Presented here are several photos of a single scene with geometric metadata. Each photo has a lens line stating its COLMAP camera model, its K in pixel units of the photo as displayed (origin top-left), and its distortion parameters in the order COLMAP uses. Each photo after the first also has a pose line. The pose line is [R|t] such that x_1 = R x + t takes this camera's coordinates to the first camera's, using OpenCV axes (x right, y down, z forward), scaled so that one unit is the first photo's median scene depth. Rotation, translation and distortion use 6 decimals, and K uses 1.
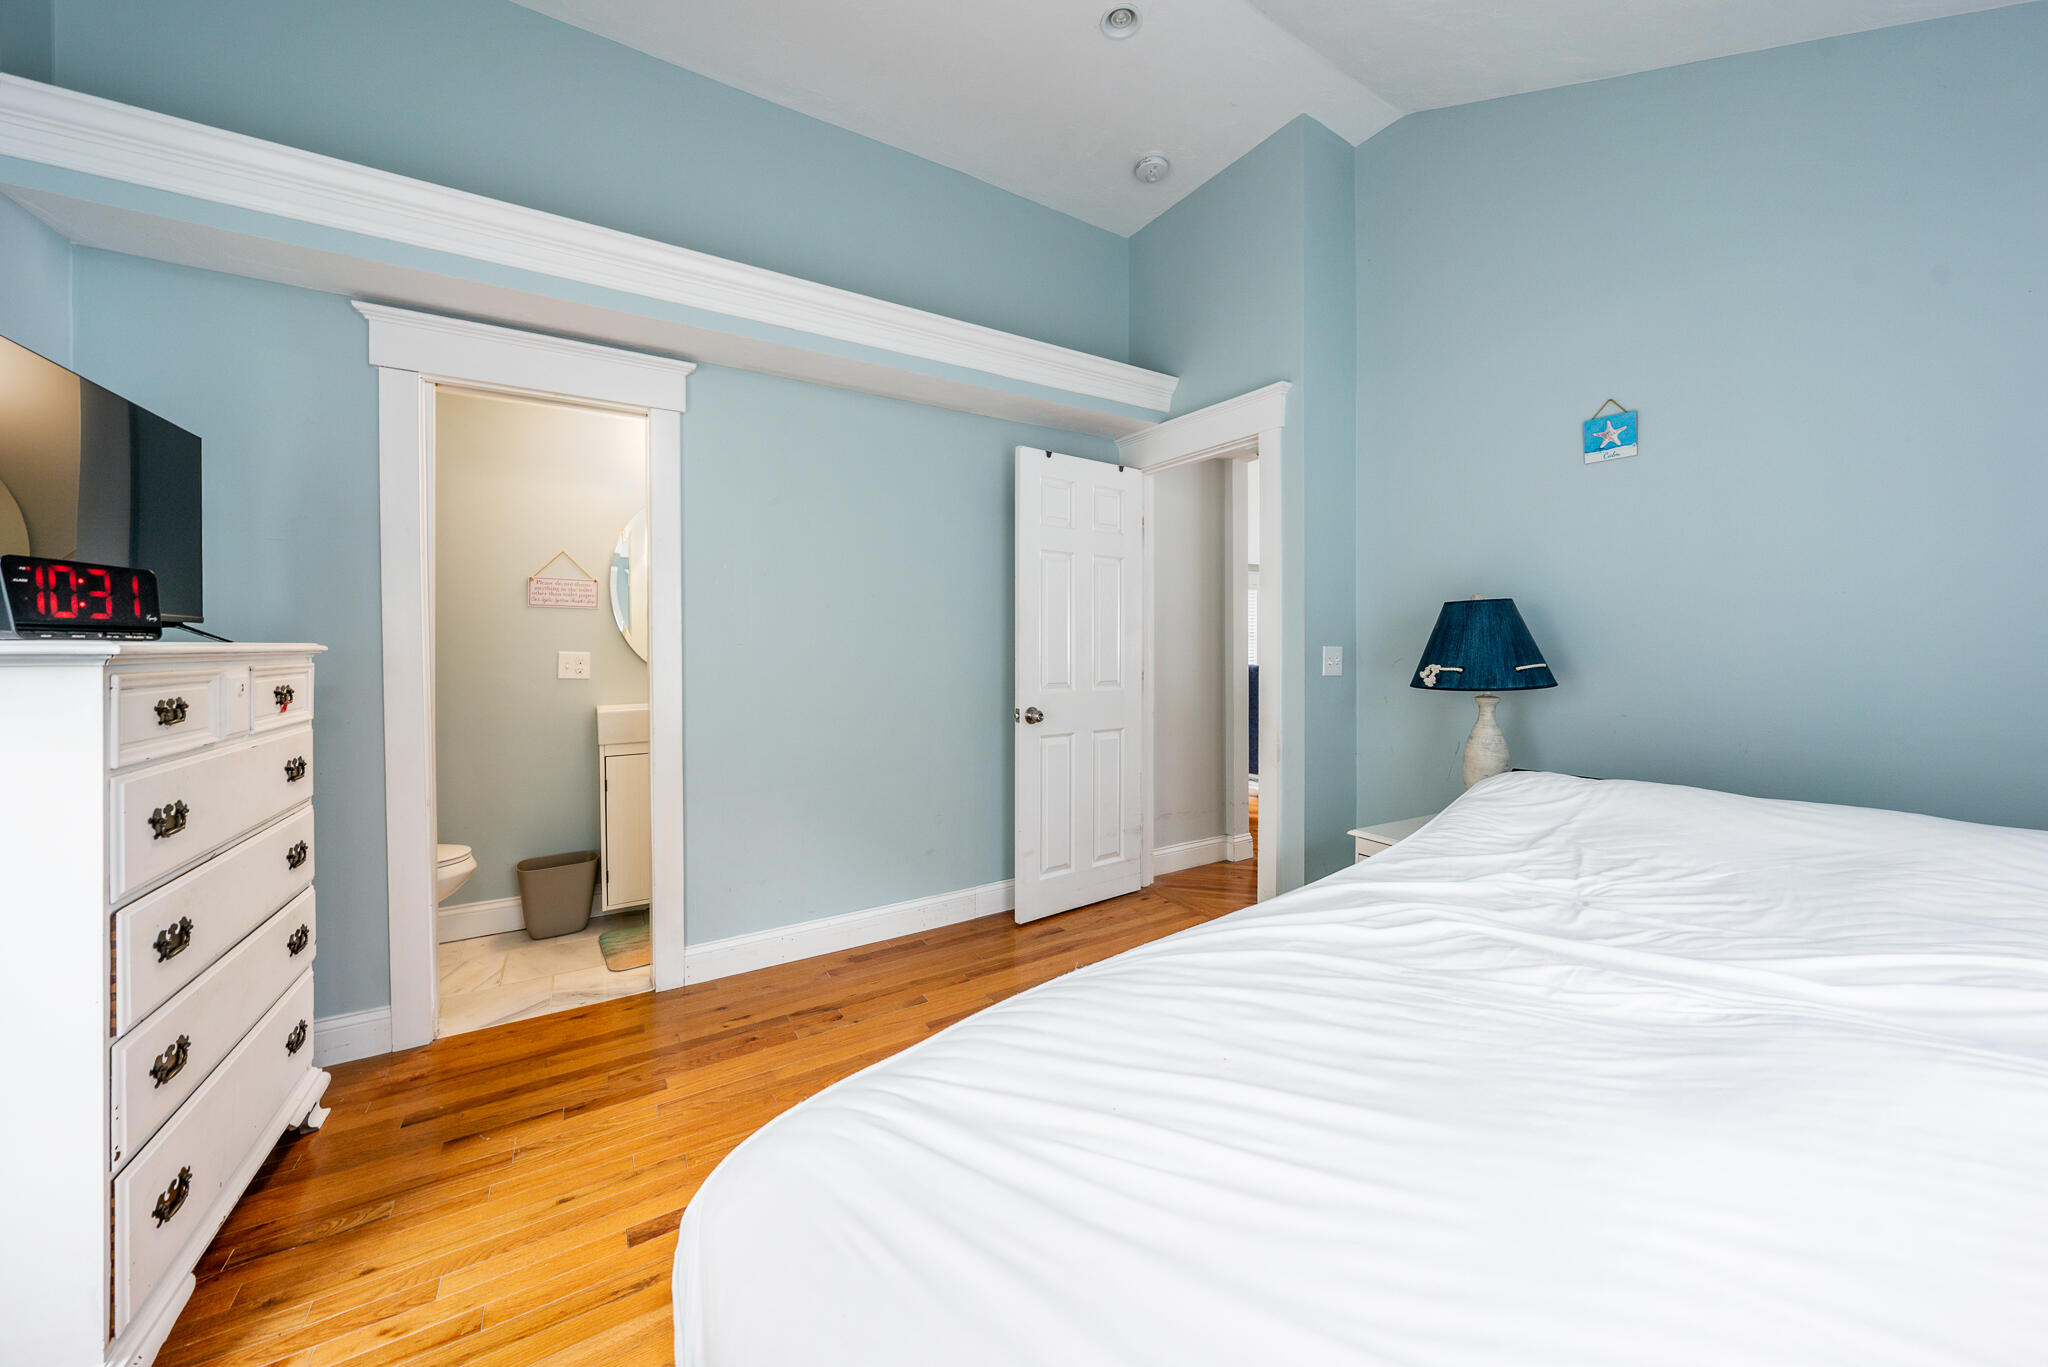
lens RADIAL K [[697.2, 0, 1015.7], [0, 697.2, 669.8], [0, 0, 1]] dist [-0.002196, -0.000036]
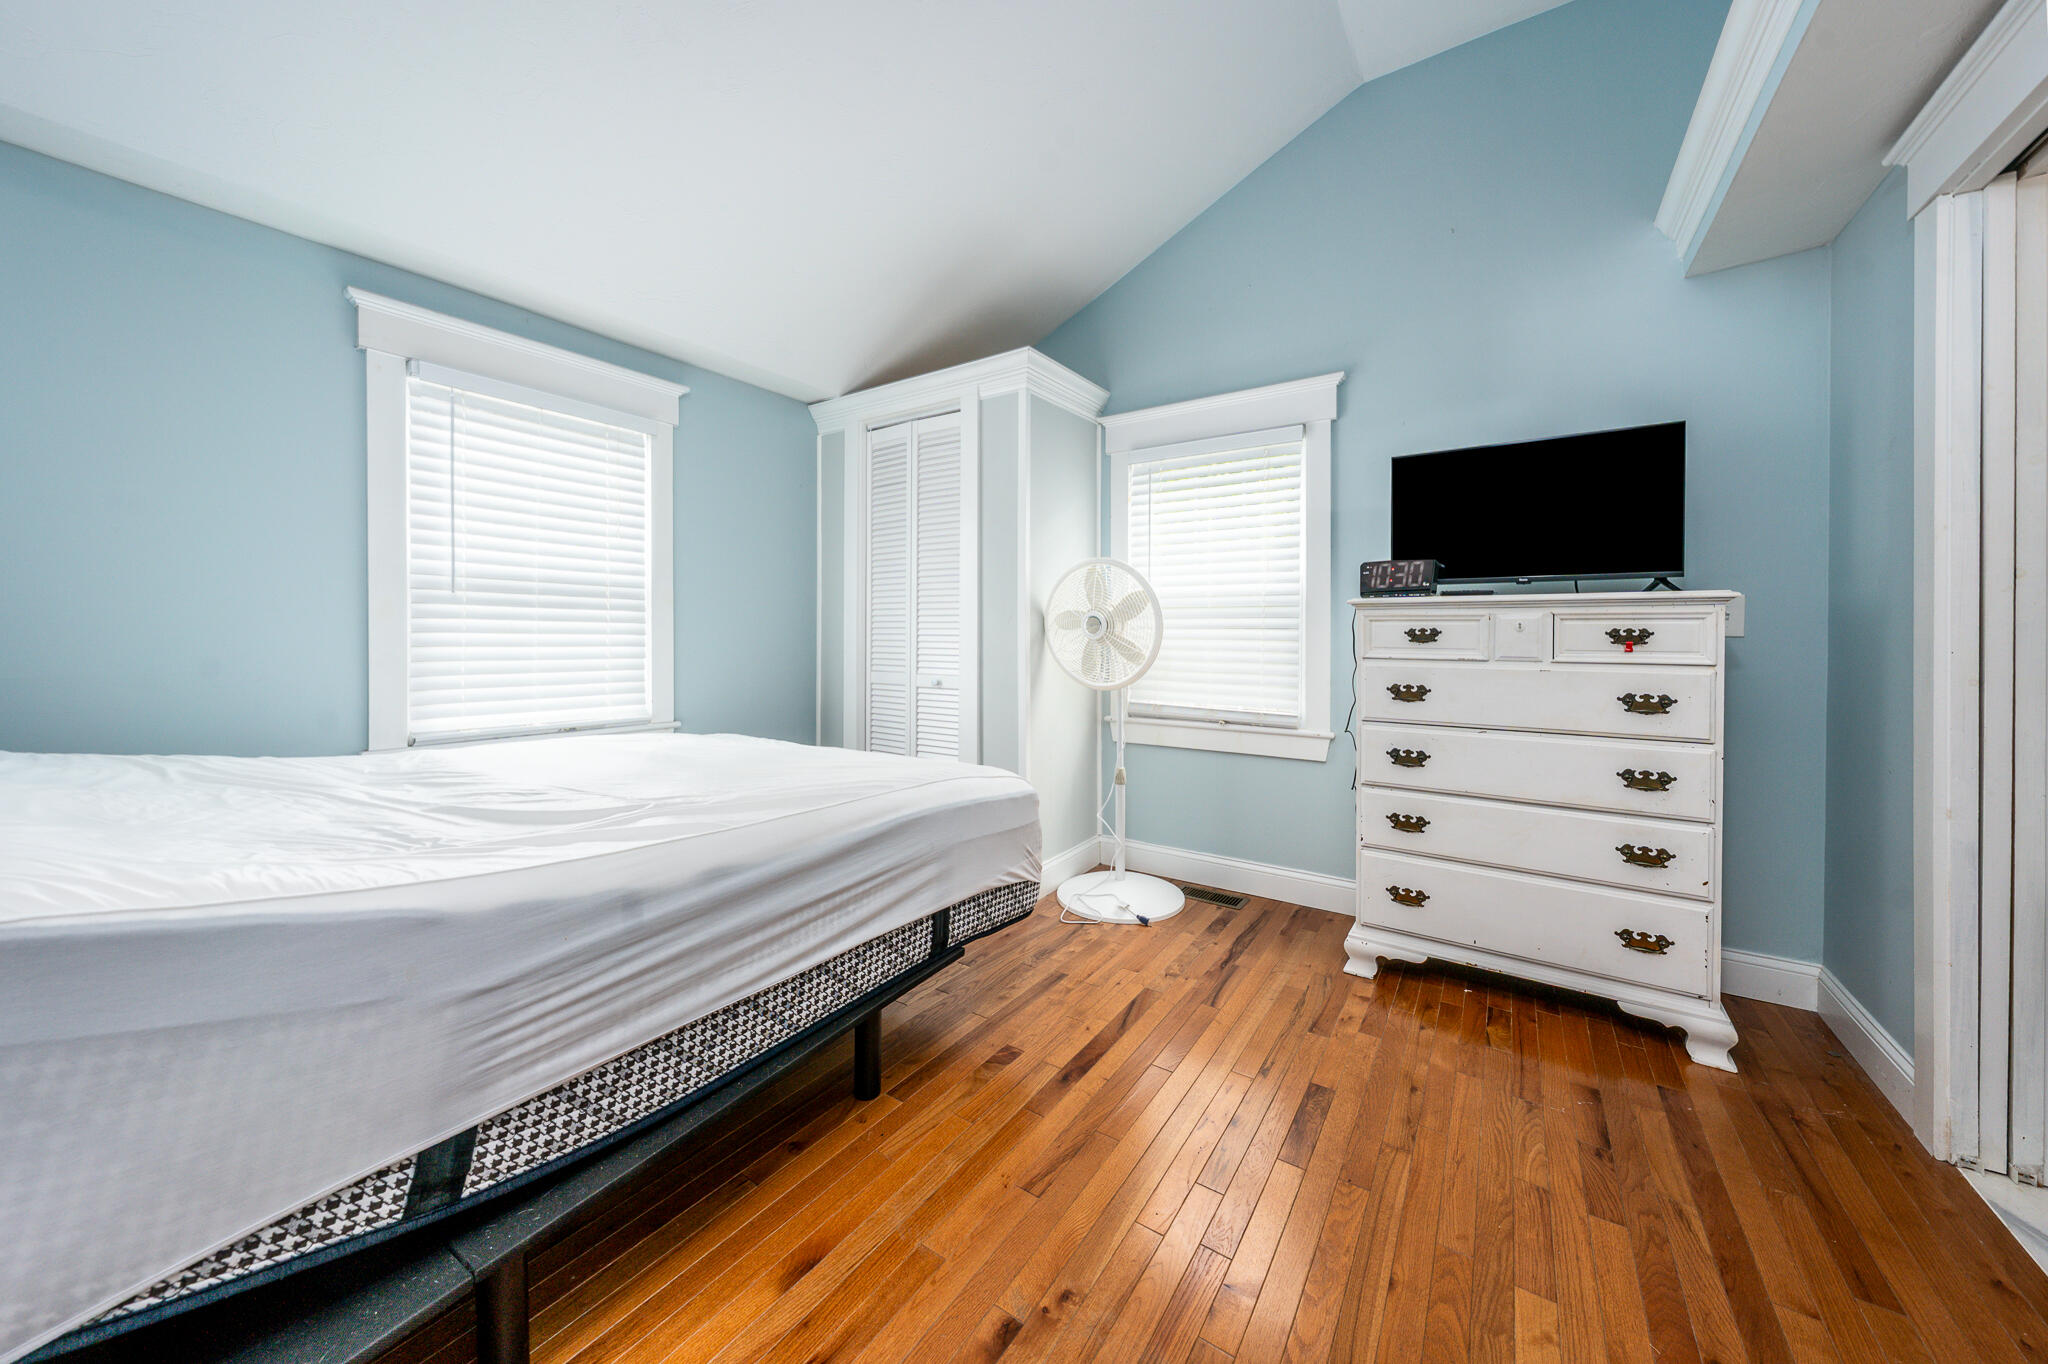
lens RADIAL K [[683.4, 0, 1023.9], [0, 683.4, 629.8], [0, 0, 1]] dist [-0.001430, -0.000047]
pose [[-0.902321, 0.002569, -0.431056, 0.527131], [-0.012488, 0.999407, 0.032097, 0.000943], [0.430883, 0.034345, -0.901754, 2.335767]]
